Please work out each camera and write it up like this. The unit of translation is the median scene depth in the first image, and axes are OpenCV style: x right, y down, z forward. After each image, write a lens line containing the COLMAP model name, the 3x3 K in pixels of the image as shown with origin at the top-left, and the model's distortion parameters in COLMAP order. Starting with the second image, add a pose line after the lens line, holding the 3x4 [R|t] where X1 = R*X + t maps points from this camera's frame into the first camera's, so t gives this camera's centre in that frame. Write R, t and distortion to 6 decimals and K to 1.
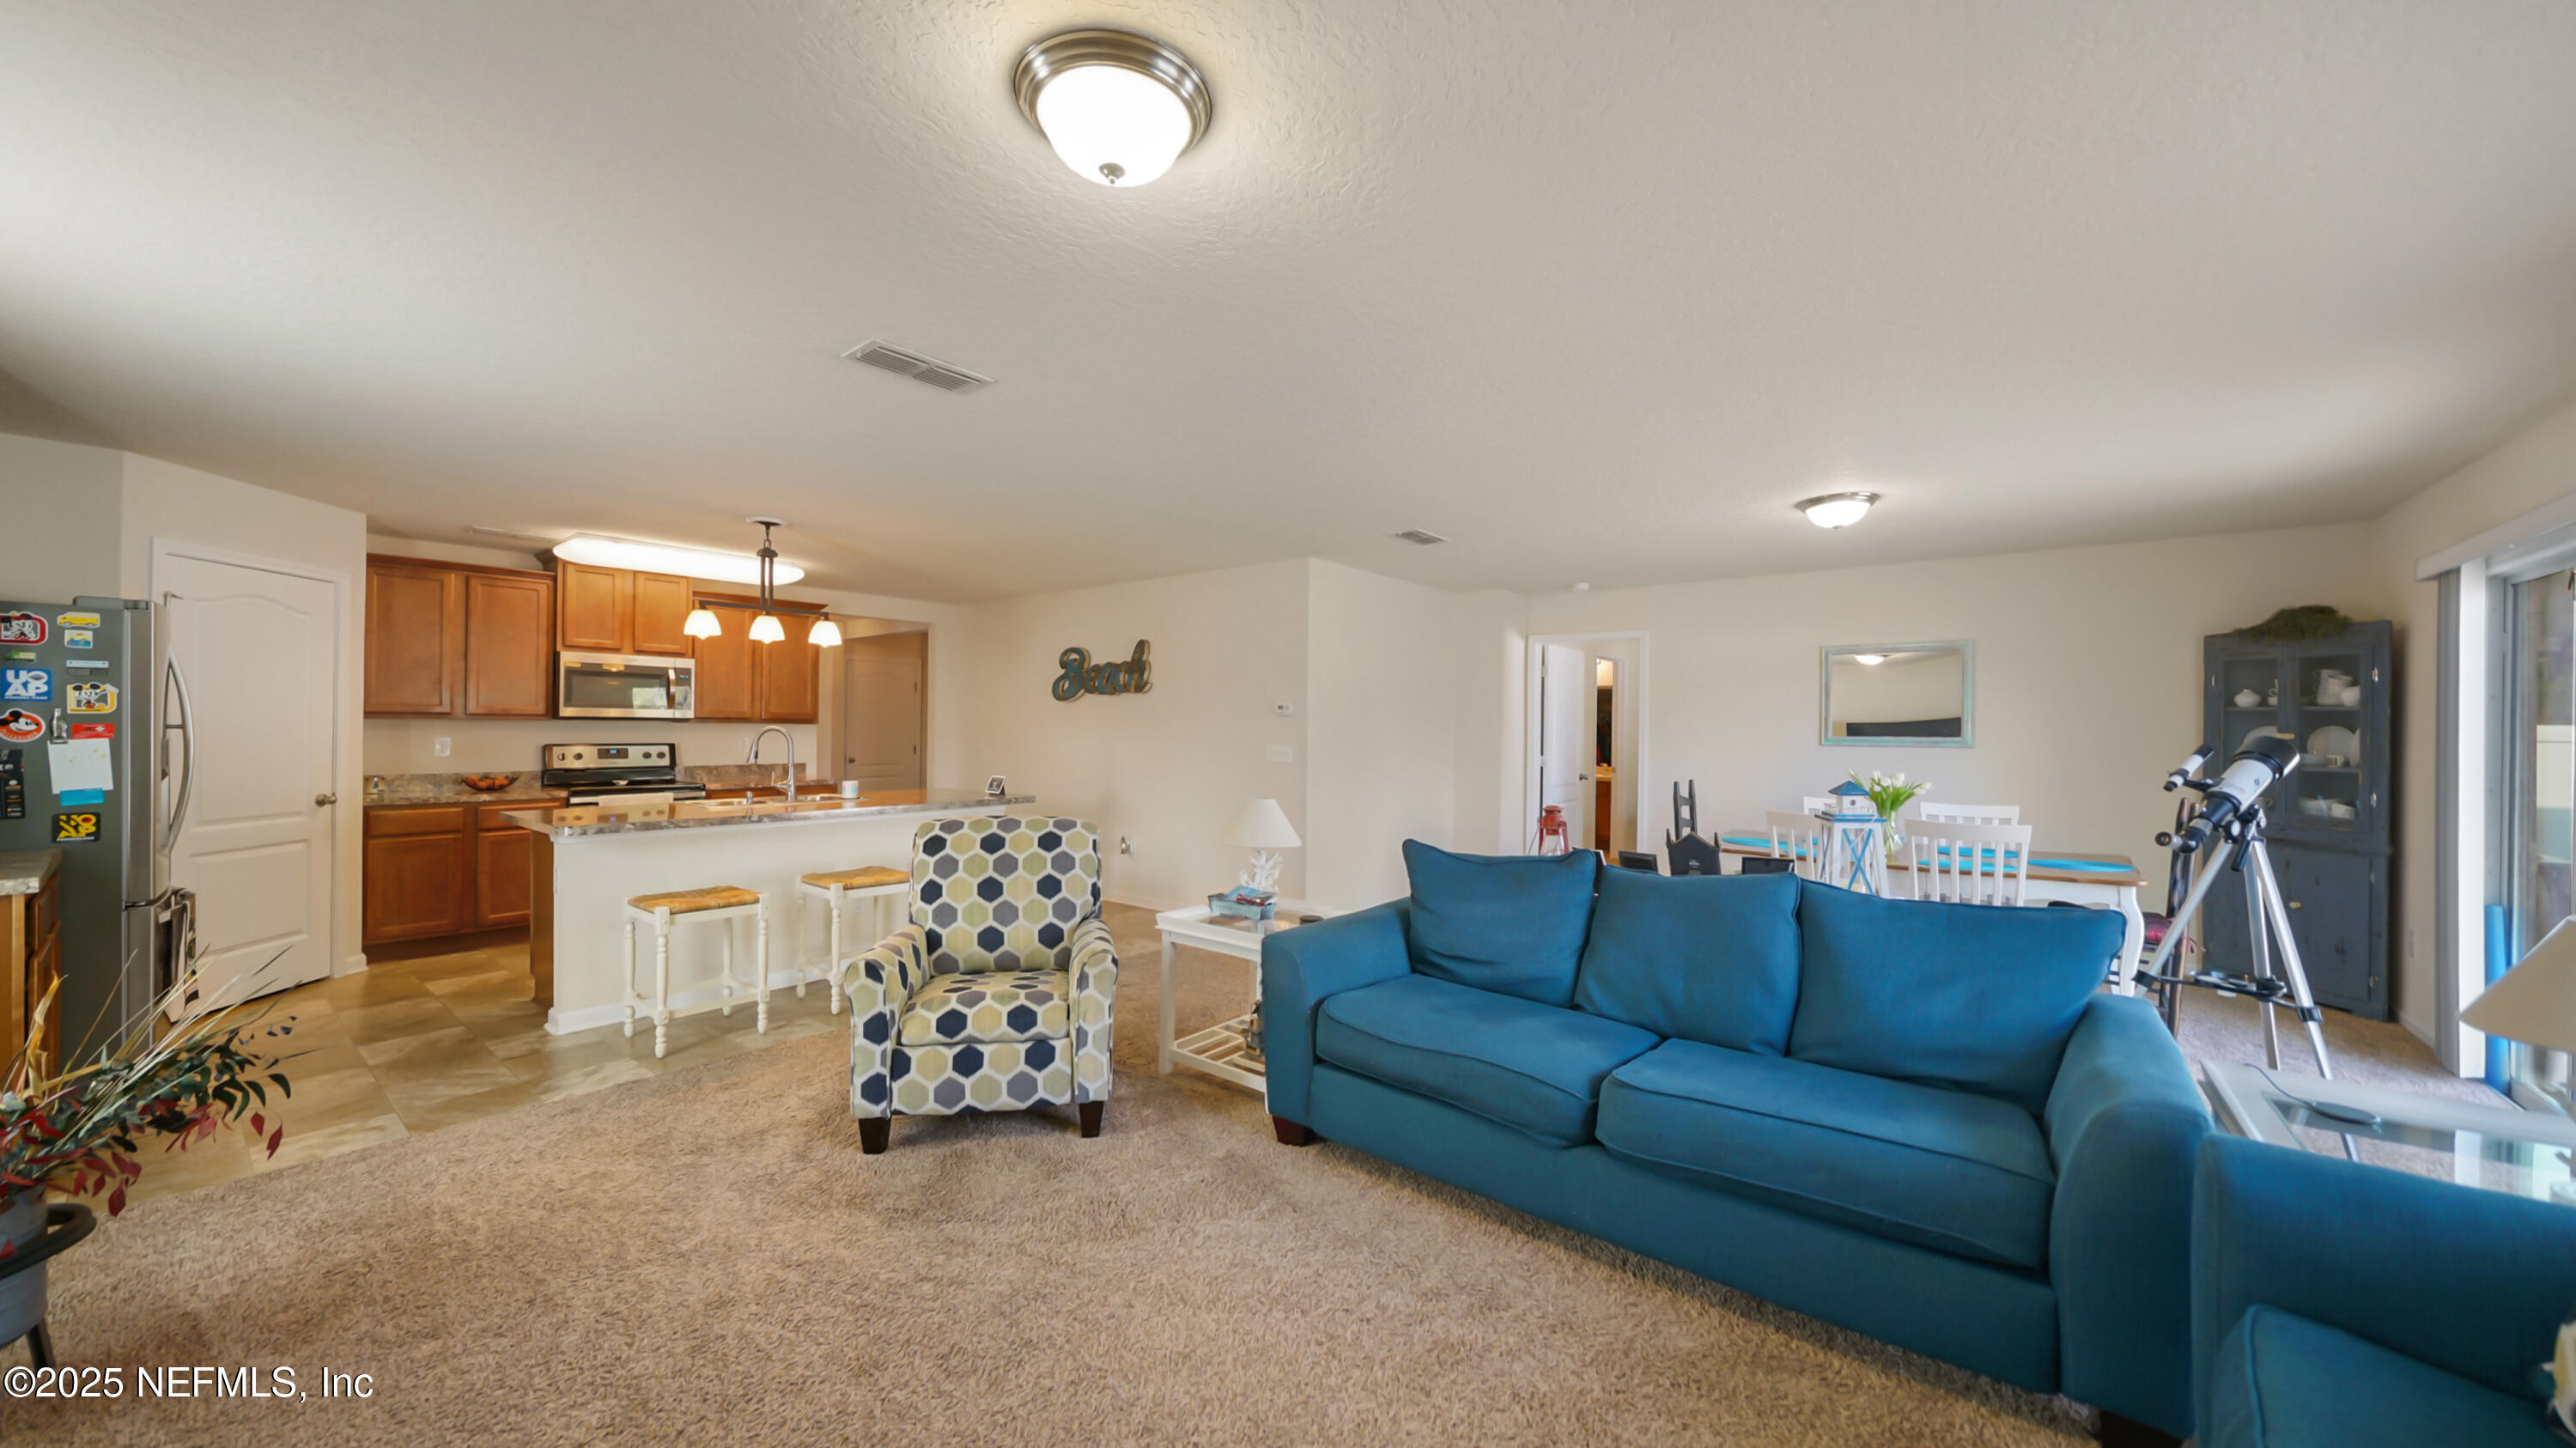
lens RADIAL K [[898.8, 0, 1290.2], [0, 898.8, 729.1], [0, 0, 1]] dist [0.000527, -0.001188]
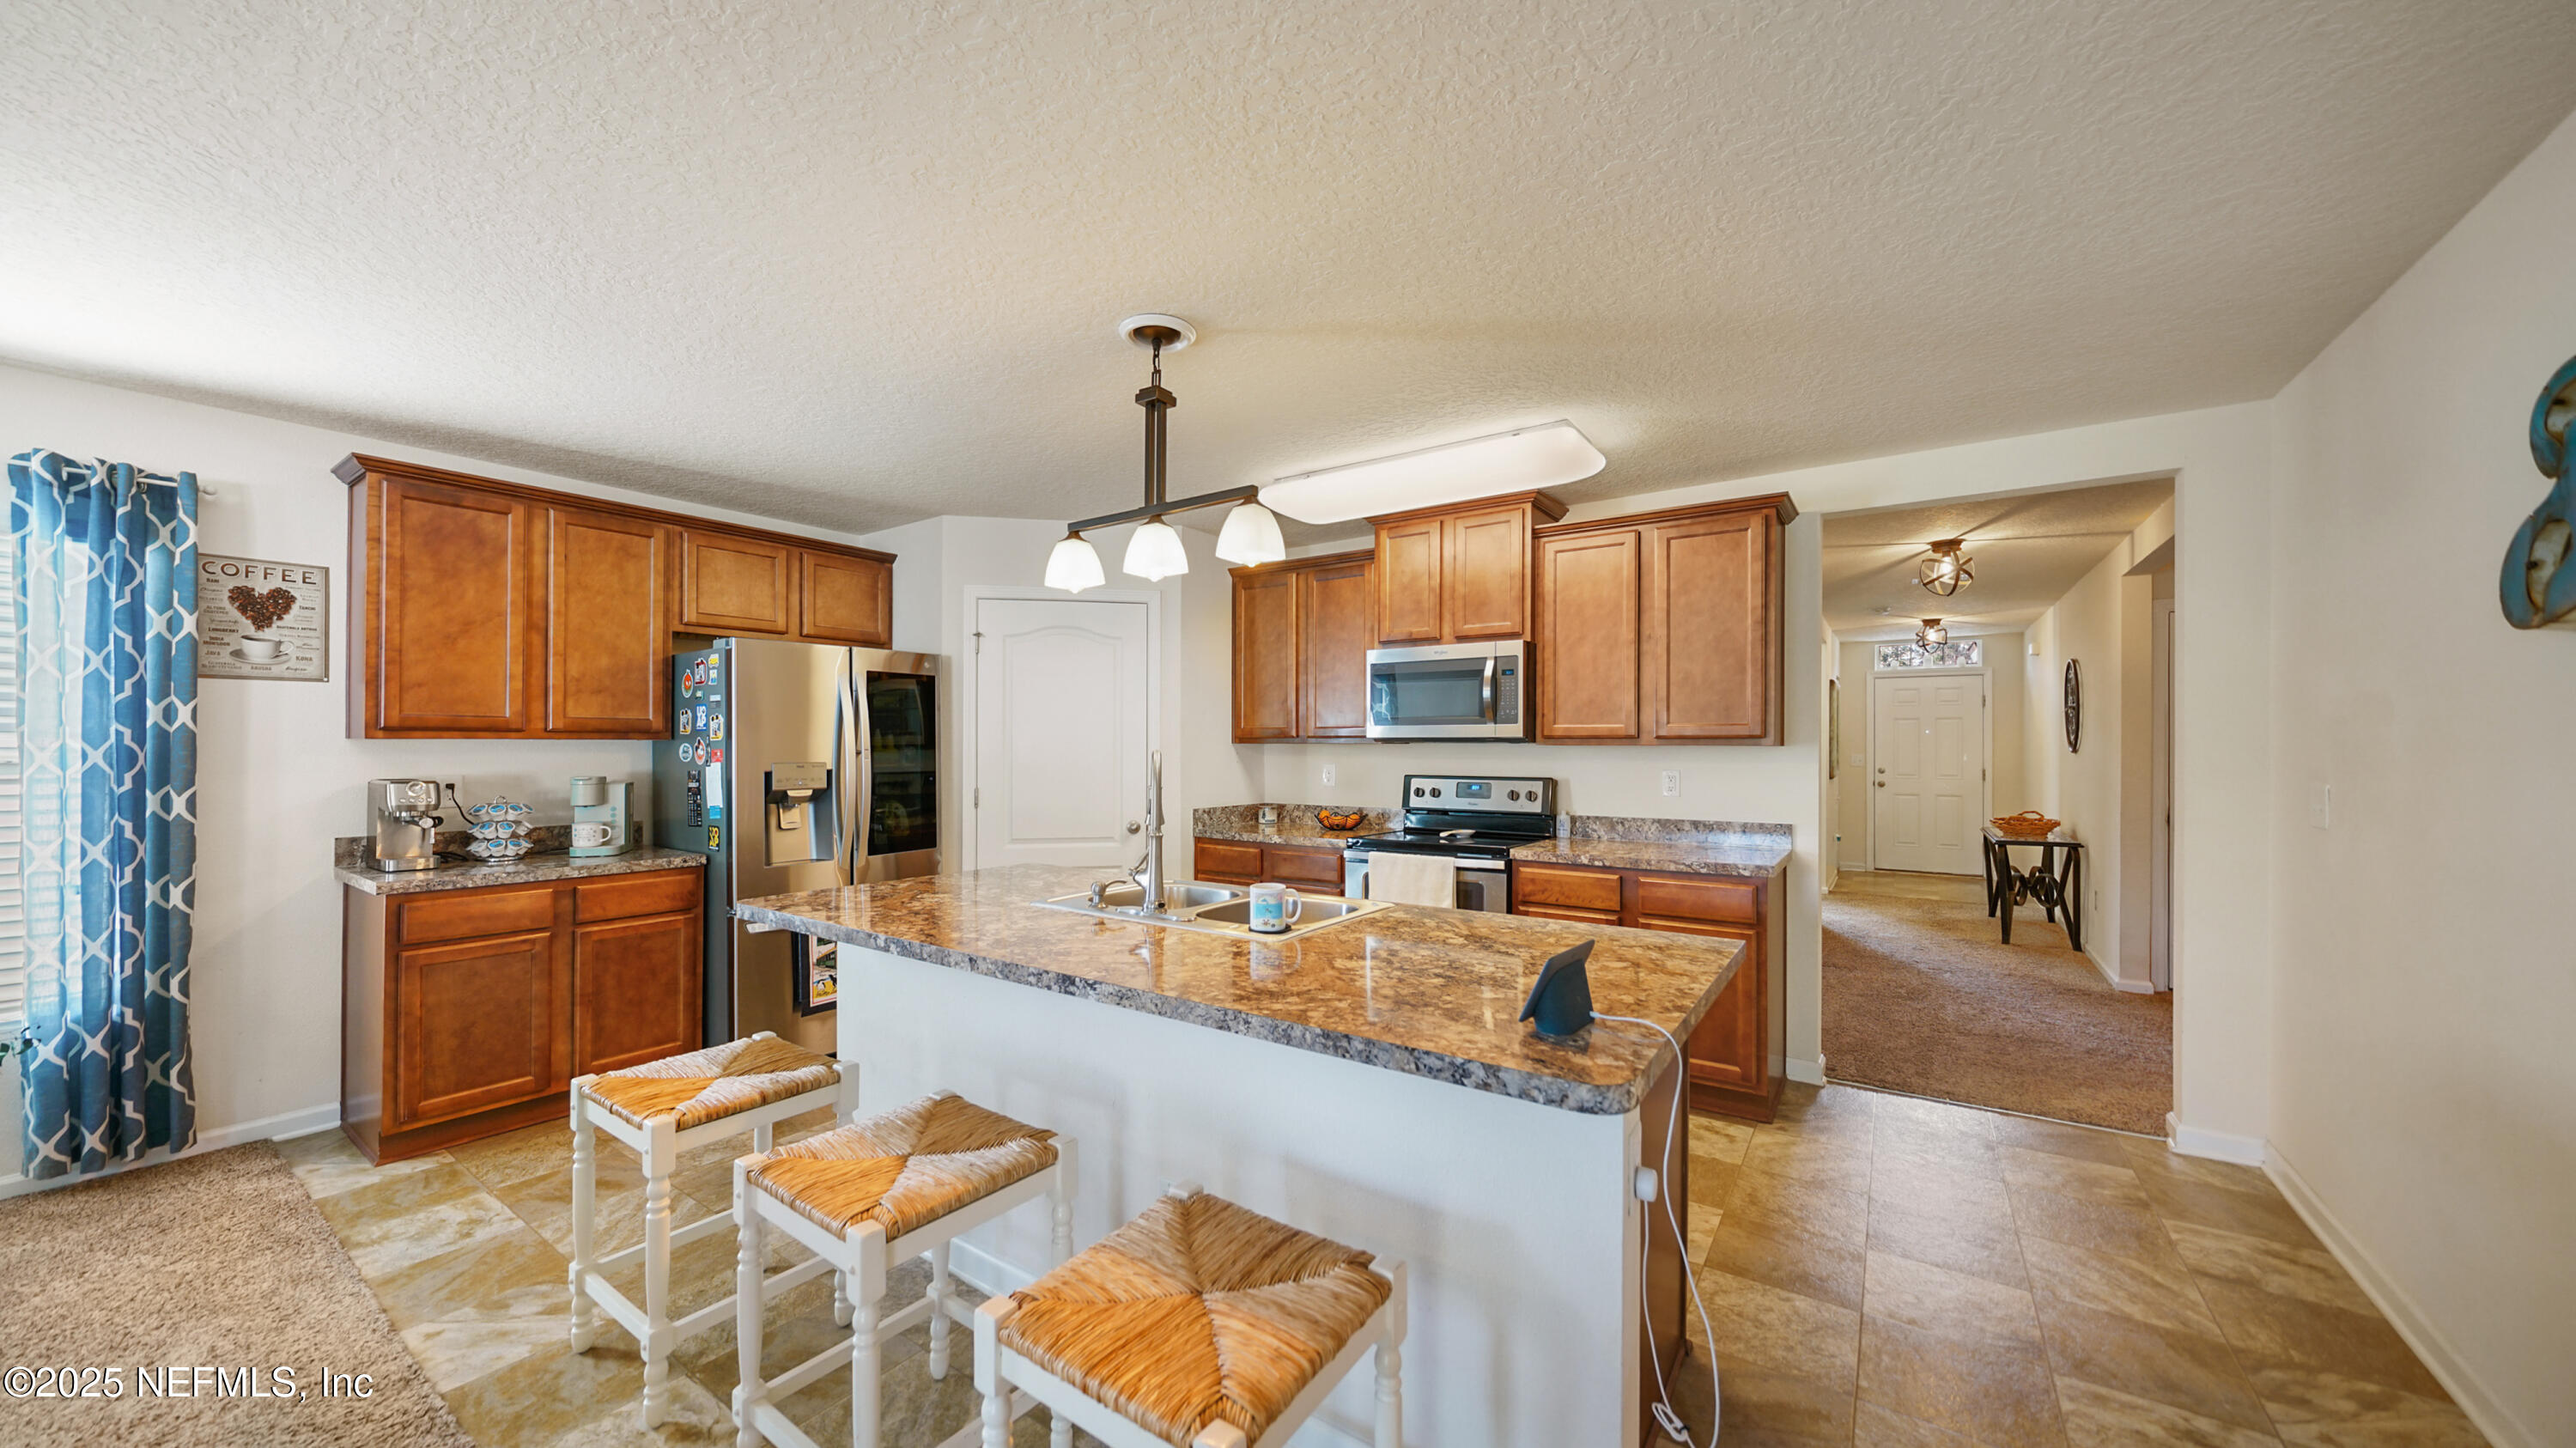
lens RADIAL K [[898.8, 0, 1265.3], [0, 898.8, 738.8], [0, 0, 1]] dist [0.000527, -0.001188]
pose [[0.053145, -0.015708, -0.998463, -0.073485], [-0.001946, 0.999873, -0.015833, -0.001239], [0.998585, 0.002785, 0.053107, 0.834501]]
